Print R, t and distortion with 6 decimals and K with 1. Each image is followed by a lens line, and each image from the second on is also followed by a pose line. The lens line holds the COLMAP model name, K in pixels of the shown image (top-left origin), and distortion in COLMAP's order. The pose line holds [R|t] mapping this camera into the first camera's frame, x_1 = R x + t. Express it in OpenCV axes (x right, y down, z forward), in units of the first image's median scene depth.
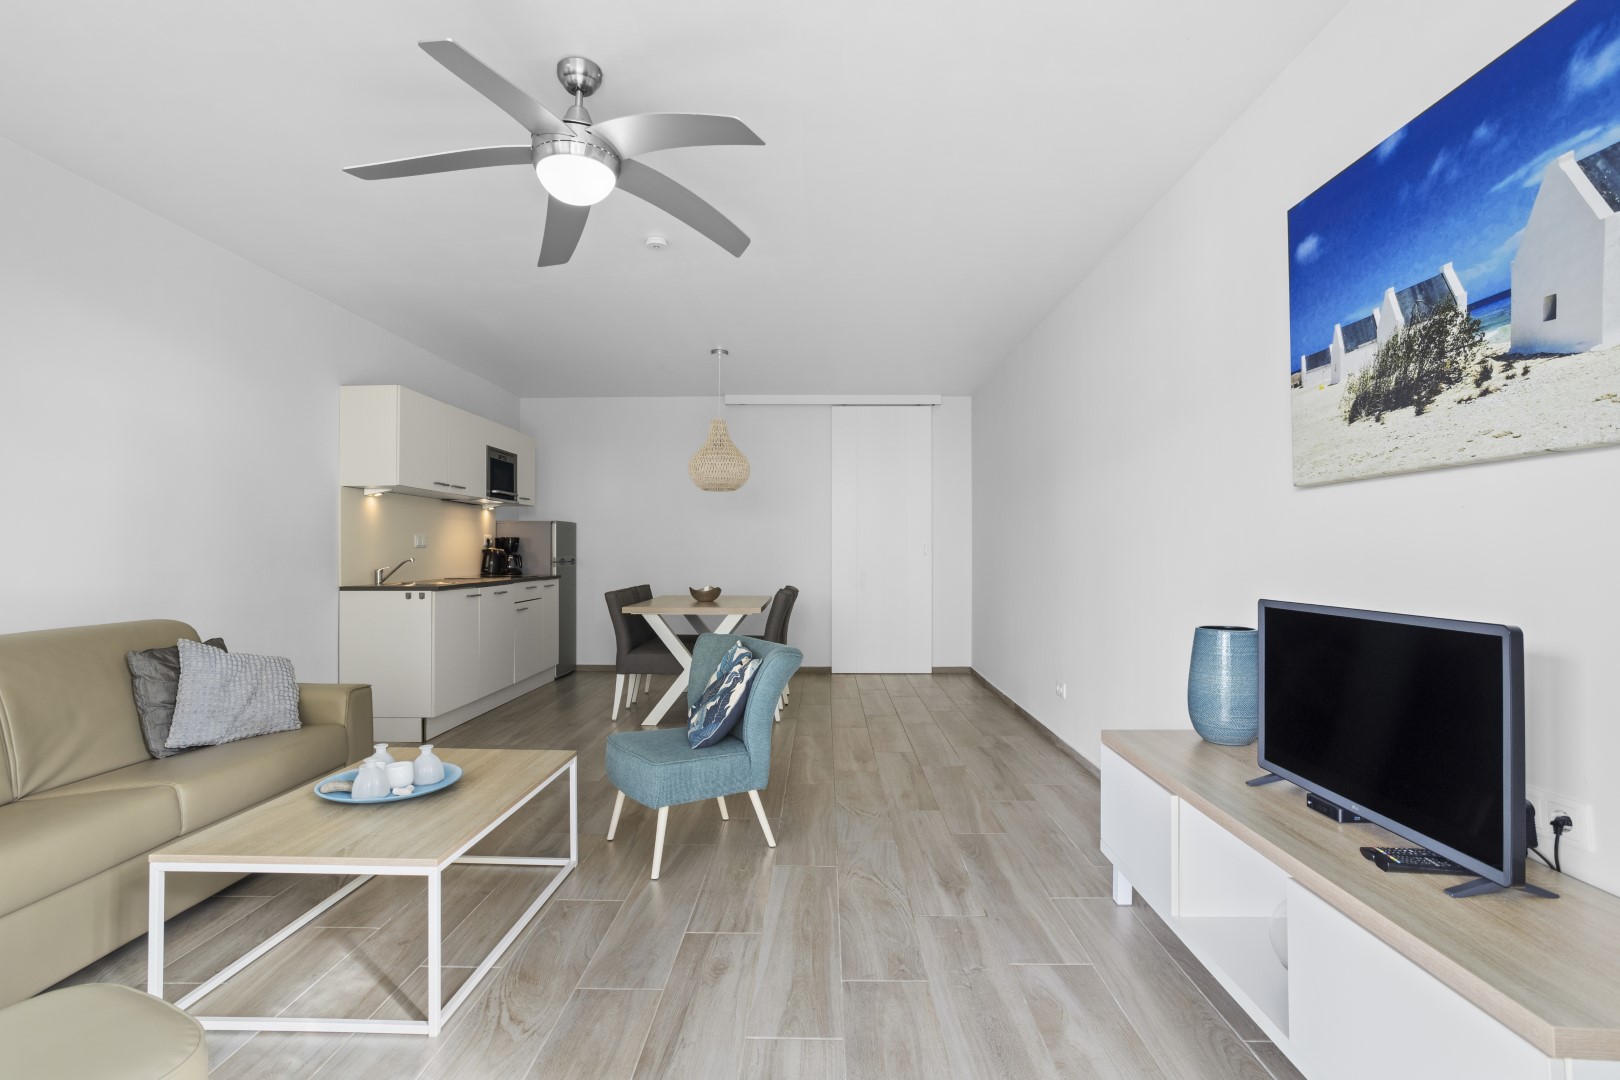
lens RADIAL K [[767.2, 0, 810.0], [0, 767.2, 540.0], [0, 0, 1]] dist [-0.040198, 0.015529]
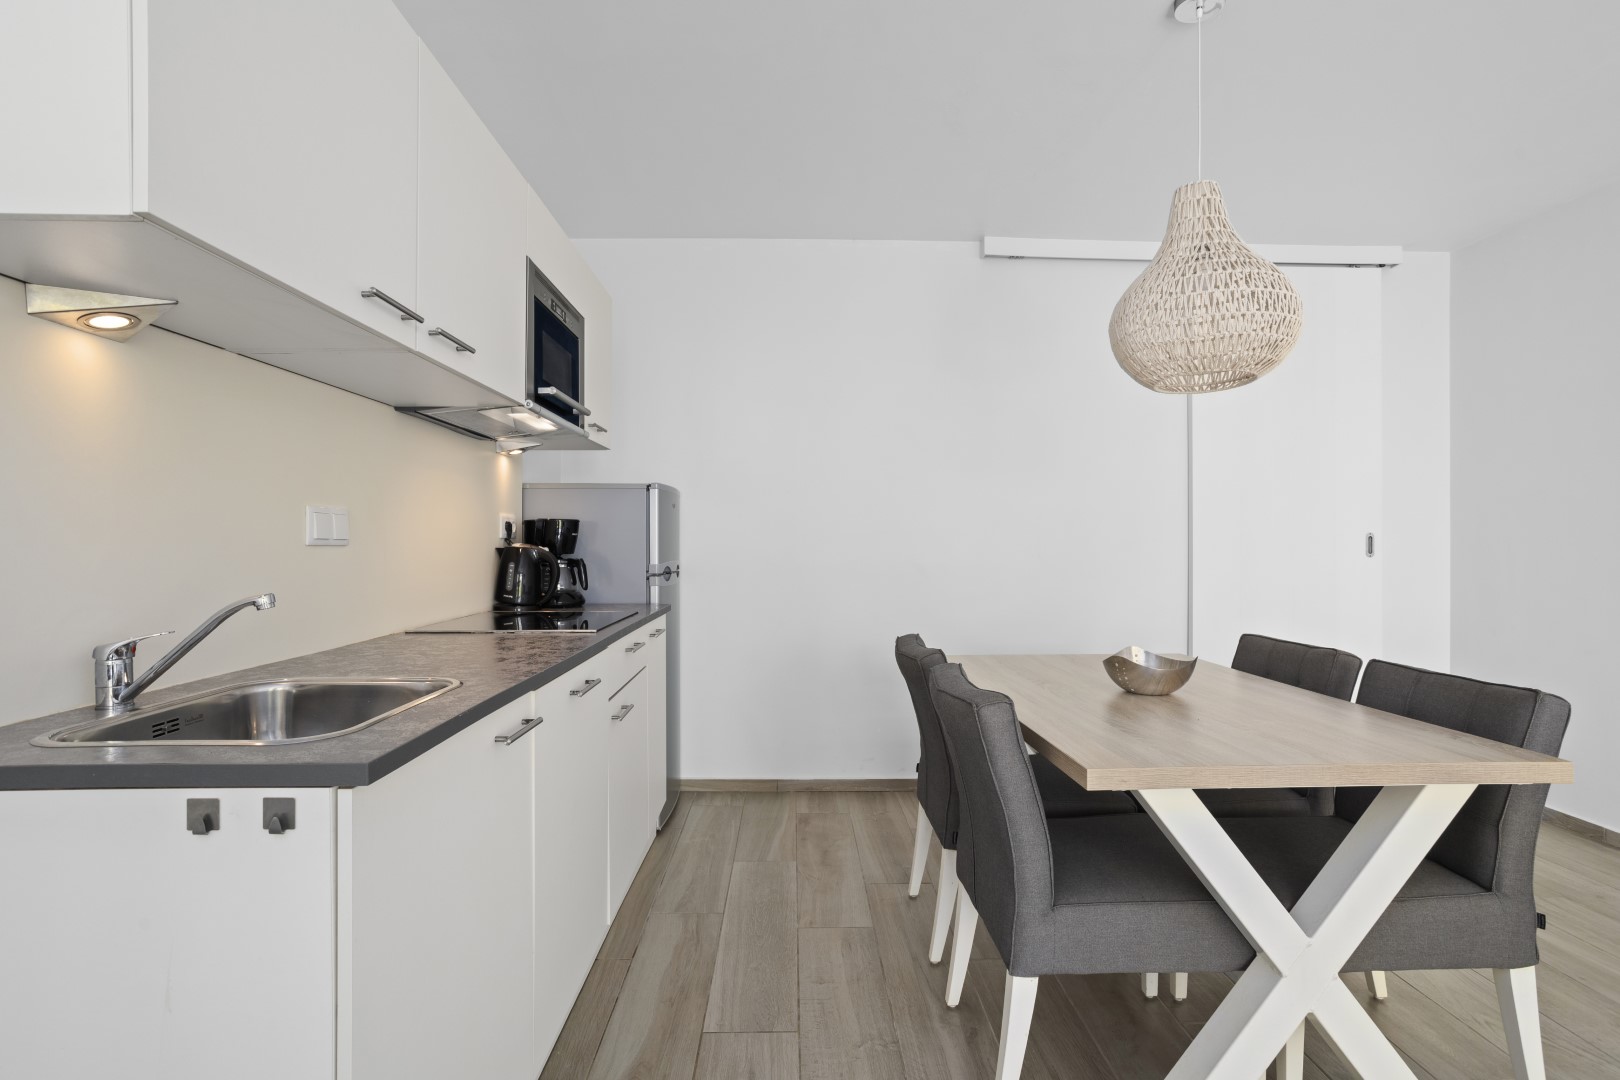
lens RADIAL K [[767.2, 0, 810.0], [0, 767.2, 540.0], [0, 0, 1]] dist [-0.040198, 0.015529]
pose [[0.999268, 0.001463, 0.038218, -0.267900], [-0.001911, 0.999930, 0.011691, 0.002991], [-0.038198, -0.011756, 0.999201, 0.559976]]
